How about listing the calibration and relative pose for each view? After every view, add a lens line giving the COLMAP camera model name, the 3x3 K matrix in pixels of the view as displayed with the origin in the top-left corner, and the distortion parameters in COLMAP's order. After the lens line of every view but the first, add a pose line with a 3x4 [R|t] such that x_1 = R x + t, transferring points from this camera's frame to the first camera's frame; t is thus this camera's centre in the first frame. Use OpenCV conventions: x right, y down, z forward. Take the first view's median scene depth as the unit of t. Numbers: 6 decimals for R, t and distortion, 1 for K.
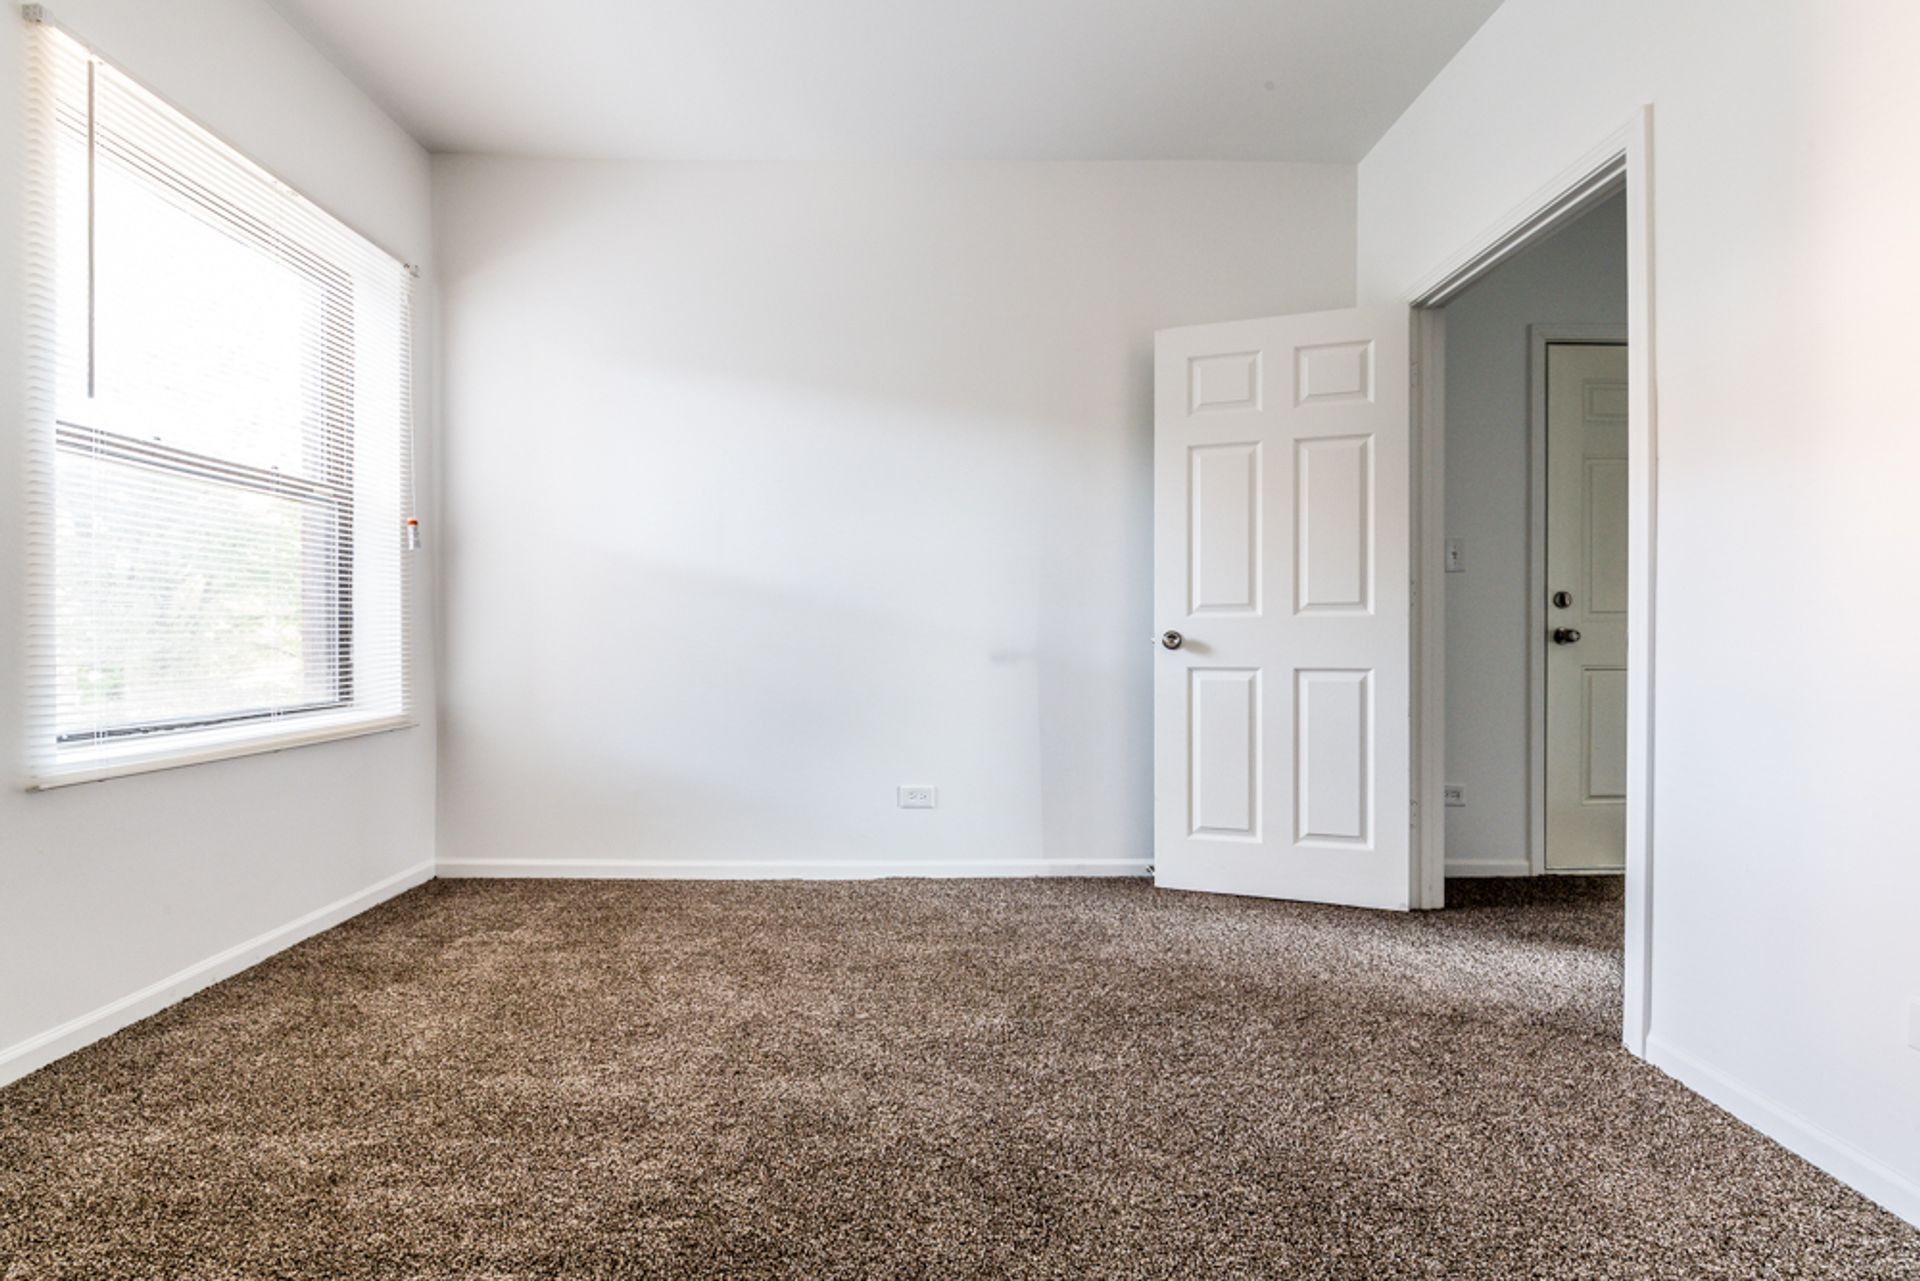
lens RADIAL K [[765.3, 0, 953.5], [0, 765.3, 640.3], [0, 0, 1]] dist [0.000327, -0.005532]
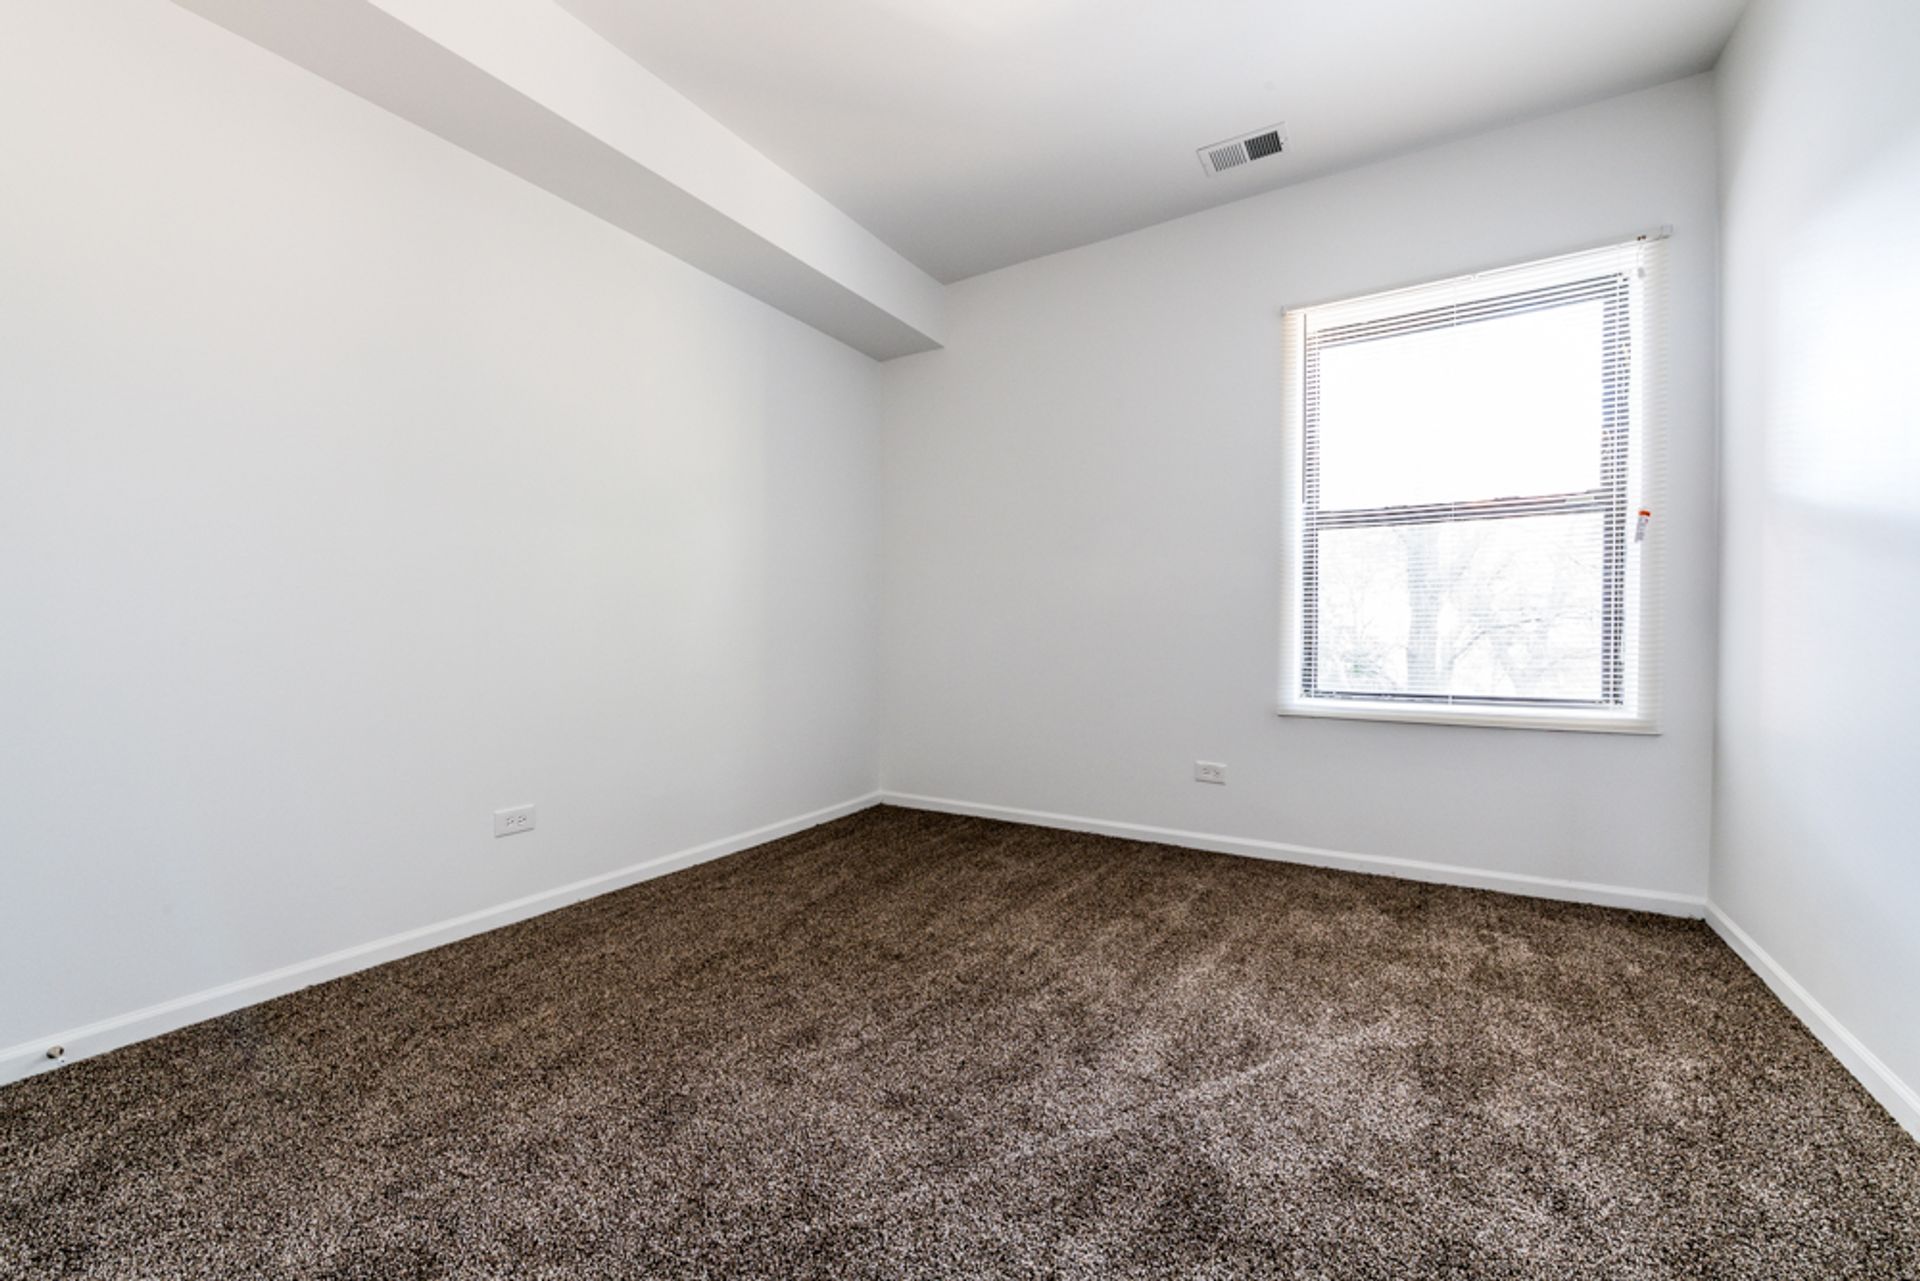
lens RADIAL K [[765.3, 0, 953.5], [0, 765.3, 640.3], [0, 0, 1]] dist [0.000327, -0.005532]
pose [[-0.554892, -0.004162, -0.831912, 0.619943], [-0.010197, 0.999946, 0.001800, 0.007091], [0.831860, 0.009482, -0.554905, 0.981441]]
